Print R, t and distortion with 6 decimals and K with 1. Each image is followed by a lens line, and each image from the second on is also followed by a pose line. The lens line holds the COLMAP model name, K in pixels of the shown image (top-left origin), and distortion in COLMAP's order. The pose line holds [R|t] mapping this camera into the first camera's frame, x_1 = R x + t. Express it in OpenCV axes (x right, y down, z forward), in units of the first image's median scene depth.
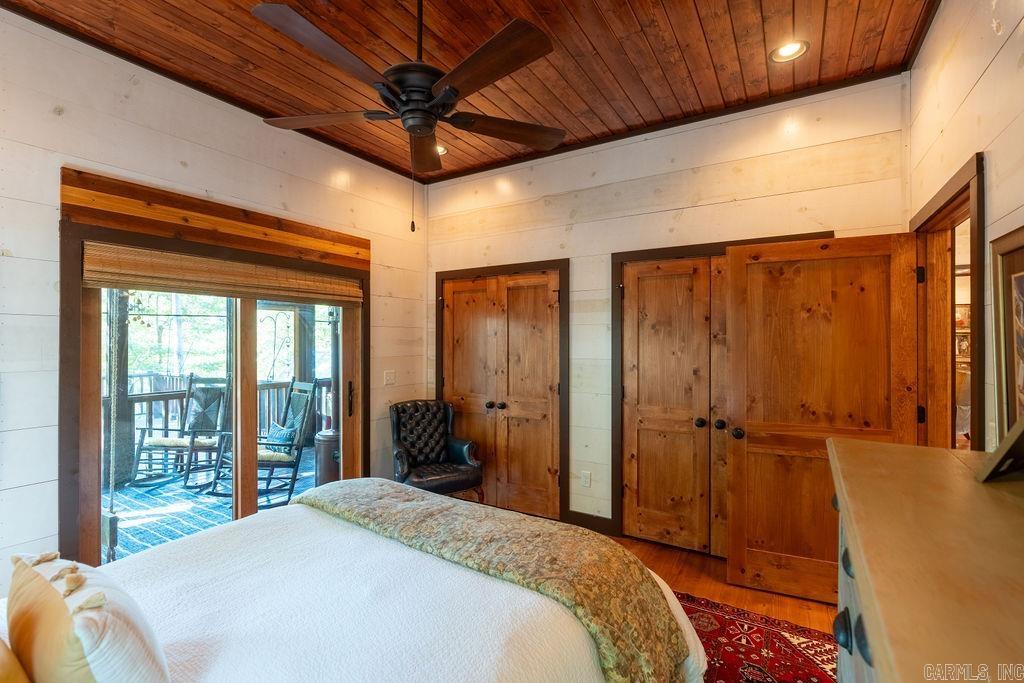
lens RADIAL K [[457.7, 0, 512.1], [0, 457.7, 339.7], [0, 0, 1]] dist [-0.008279, 0.000962]
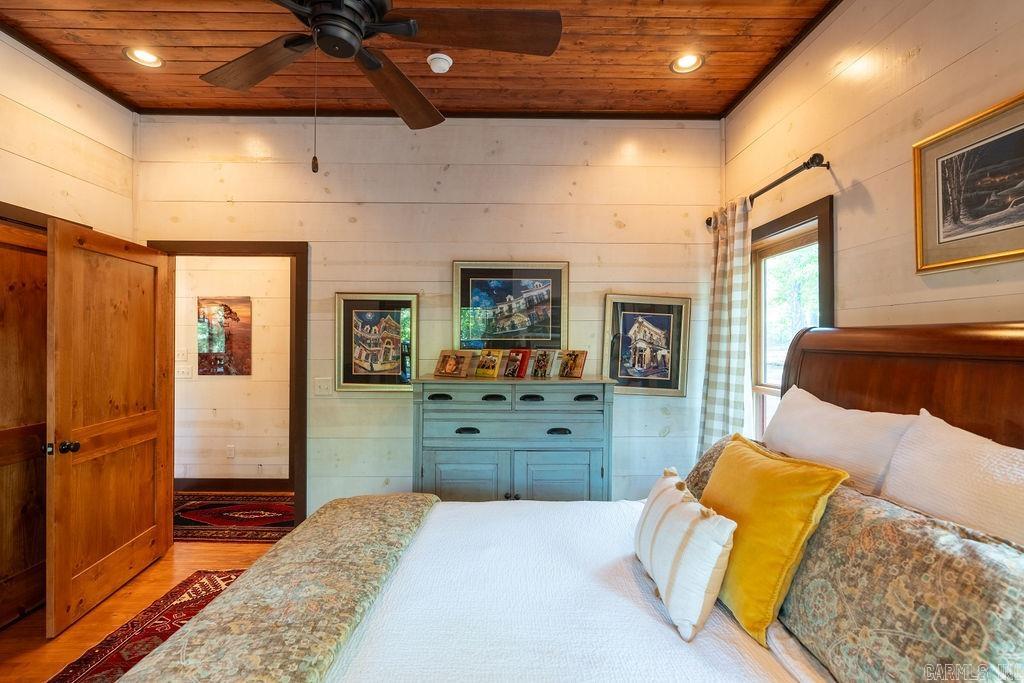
lens RADIAL K [[457.7, 0, 510.5], [0, 457.7, 338.9], [0, 0, 1]] dist [-0.008279, 0.000962]
pose [[-0.530879, 0.000199, 0.847448, -0.675423], [-0.006363, 0.999971, -0.004221, 0.006296], [-0.847424, -0.007633, -0.530862, 0.797095]]
